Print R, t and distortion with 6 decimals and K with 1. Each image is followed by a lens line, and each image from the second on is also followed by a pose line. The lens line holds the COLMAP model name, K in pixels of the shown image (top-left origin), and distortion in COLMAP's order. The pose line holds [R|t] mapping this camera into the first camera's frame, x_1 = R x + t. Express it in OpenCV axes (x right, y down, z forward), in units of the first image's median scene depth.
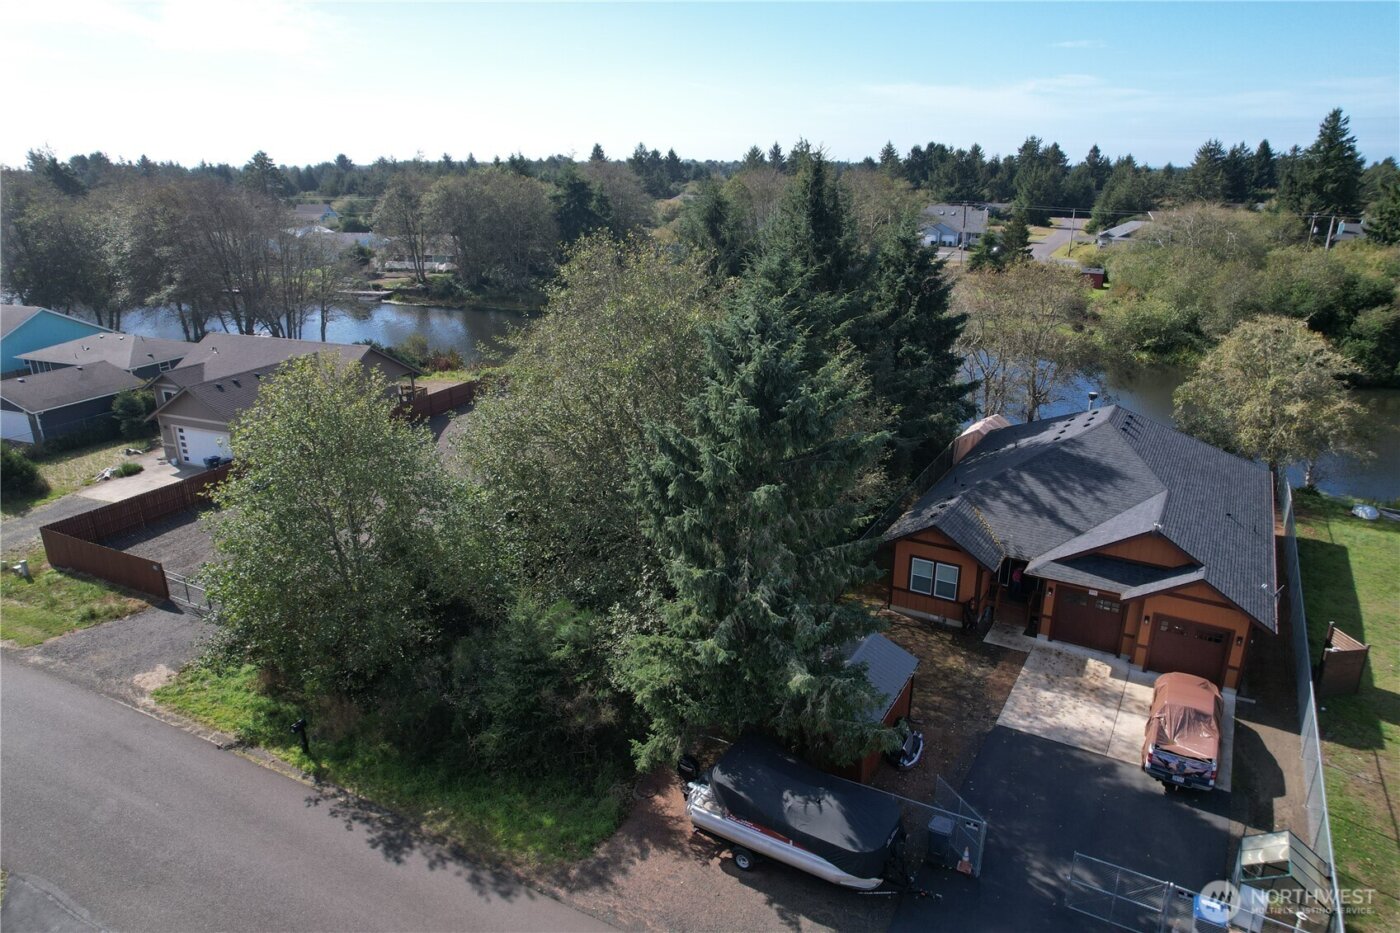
lens RADIAL K [[902.8, 0, 706.9], [0, 902.8, 467.6], [0, 0, 1]] dist [-0.088580, 0.082542]
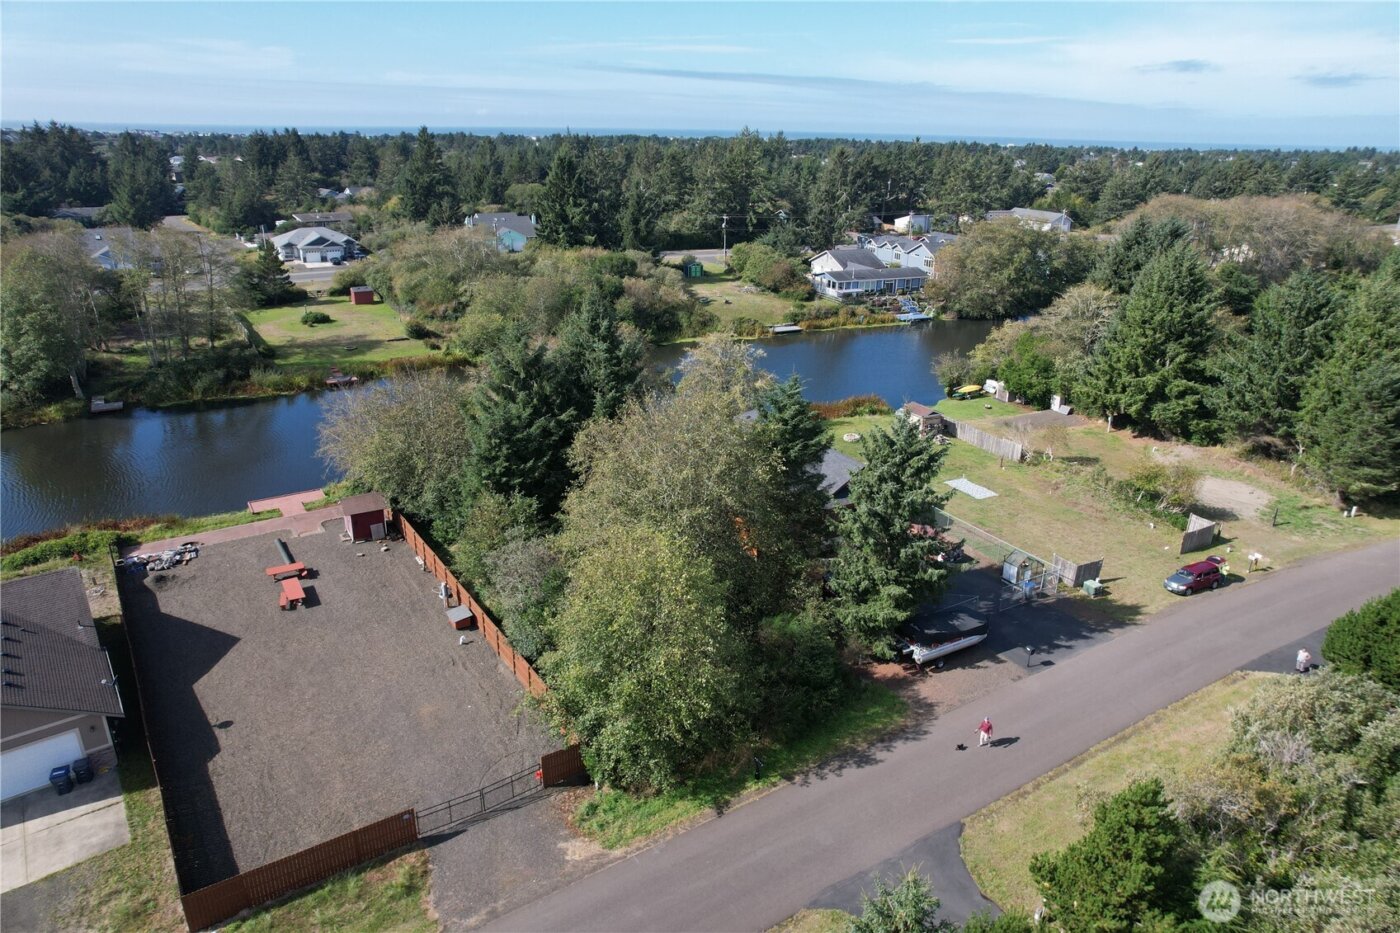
lens RADIAL K [[902.7, 0, 700.0], [0, 902.7, 466.5], [0, 0, 1]] dist [-0.038959, -0.001139]
pose [[0.494031, -0.299605, 0.816192, -1.279083], [0.266314, 0.945775, 0.185975, -0.385812], [-0.827653, 0.125486, 0.547031, 0.164016]]
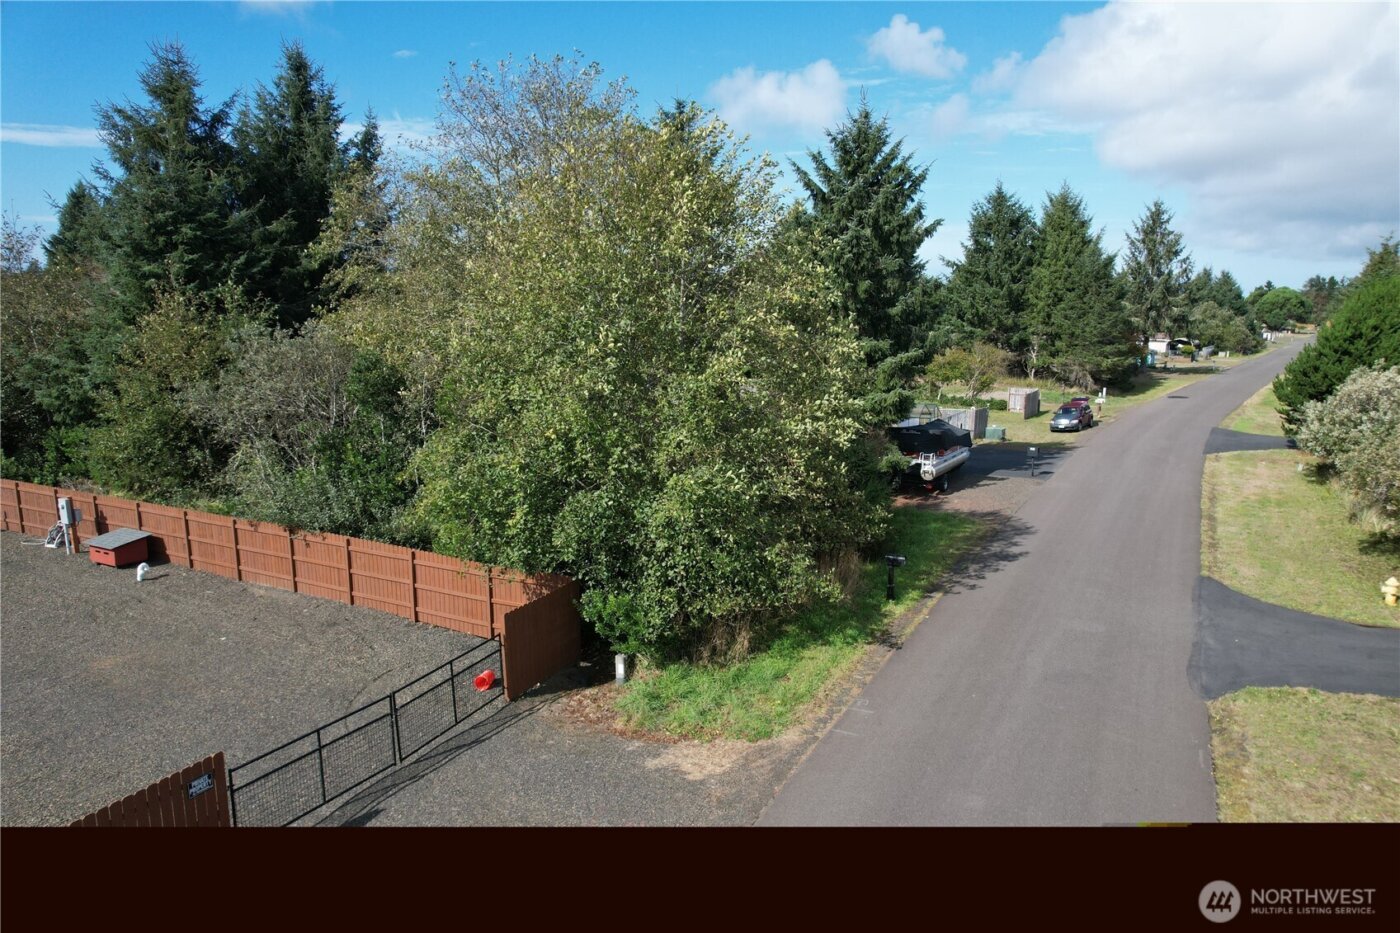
lens RADIAL K [[902.8, 0, 706.9], [0, 902.8, 467.6], [0, 0, 1]] dist [-0.088580, 0.082542]
pose [[0.003654, -0.172151, 0.985064, -0.996346], [0.321671, 0.932917, 0.161844, 0.026216], [-0.946845, 0.316275, 0.058785, 0.880306]]
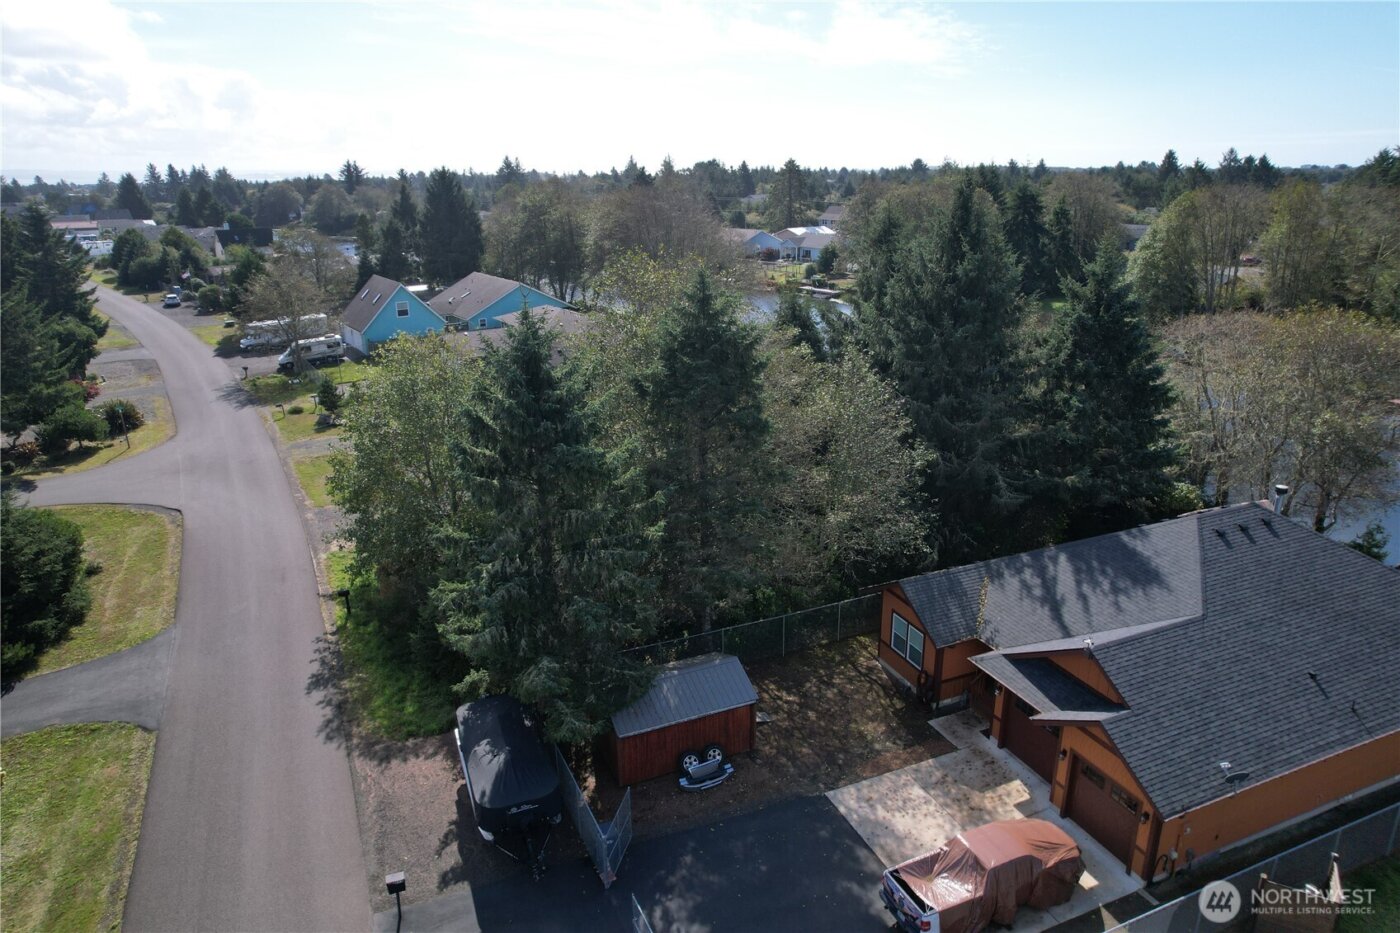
lens RADIAL K [[902.8, 0, 706.9], [0, 902.8, 467.6], [0, 0, 1]] dist [-0.088580, 0.082542]
pose [[0.806118, 0.179963, -0.563726, 0.612889], [-0.182149, 0.981843, 0.052973, -0.065304], [0.563023, 0.059979, 0.824262, 0.125566]]
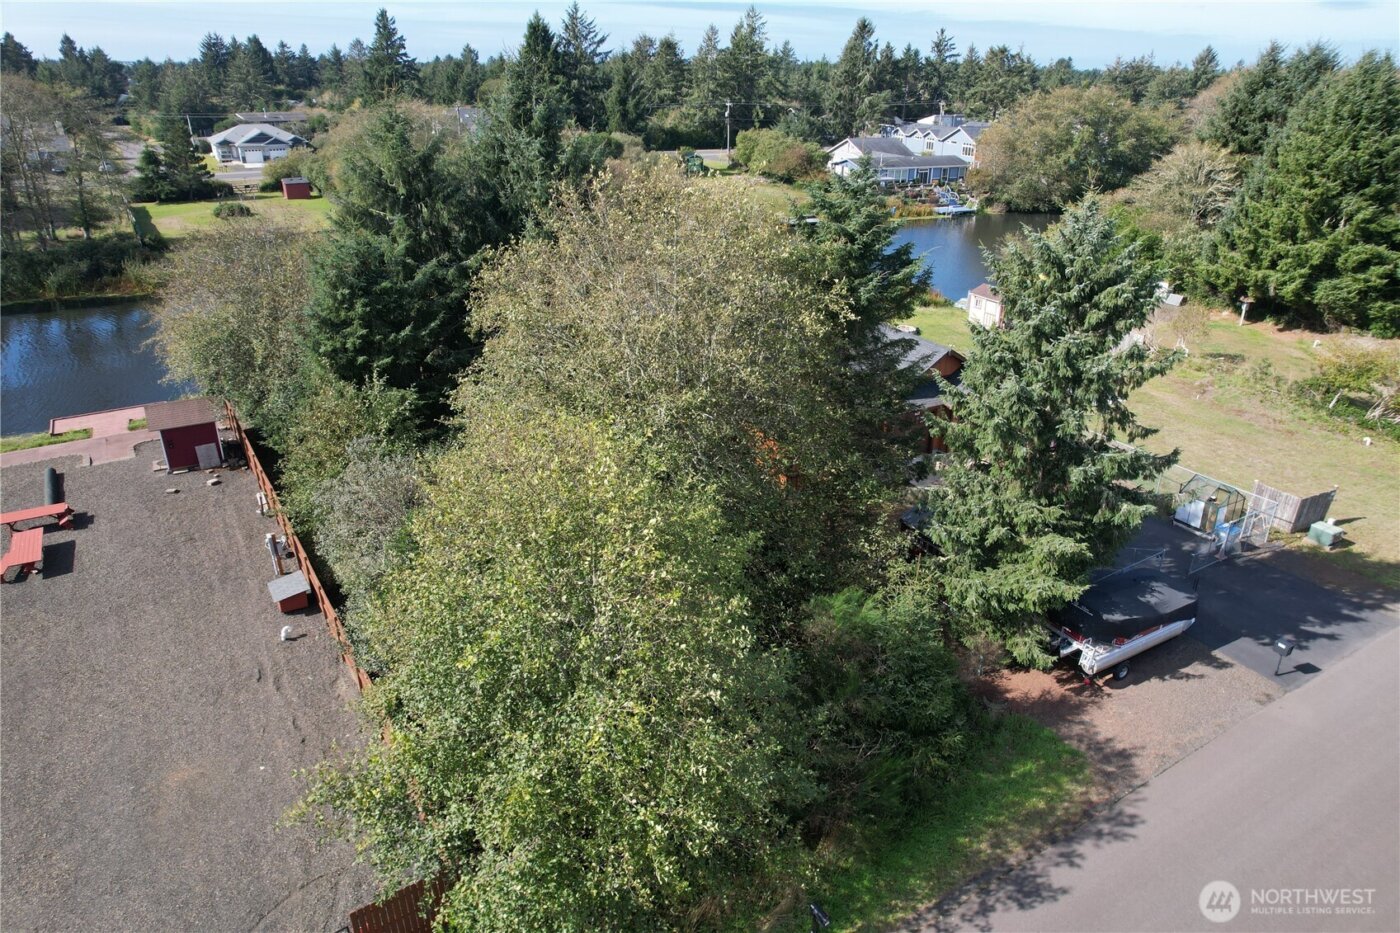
lens RADIAL K [[902.8, 0, 706.9], [0, 902.8, 467.6], [0, 0, 1]] dist [-0.088580, 0.082542]
pose [[0.488523, -0.355222, 0.796971, -0.750864], [0.272348, 0.929824, 0.247494, -0.183250], [-0.828958, 0.096146, 0.550985, 0.534577]]
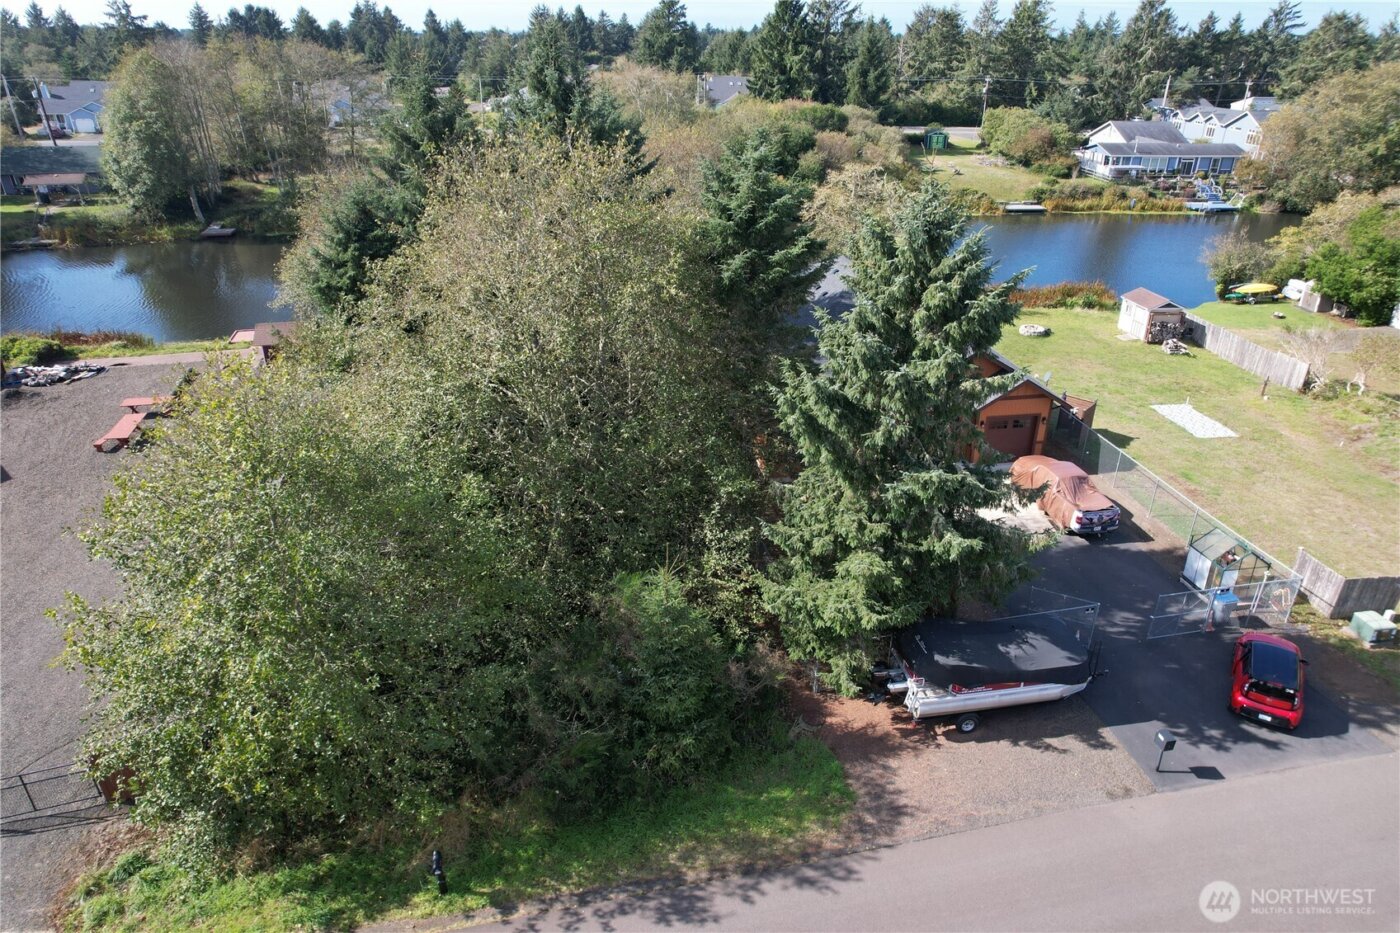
lens RADIAL K [[902.8, 0, 706.9], [0, 902.8, 467.6], [0, 0, 1]] dist [-0.088580, 0.082542]
pose [[0.749656, -0.283651, 0.597962, -0.510302], [0.203243, 0.958510, 0.199880, -0.088923], [-0.629848, -0.028310, 0.776202, 0.260388]]
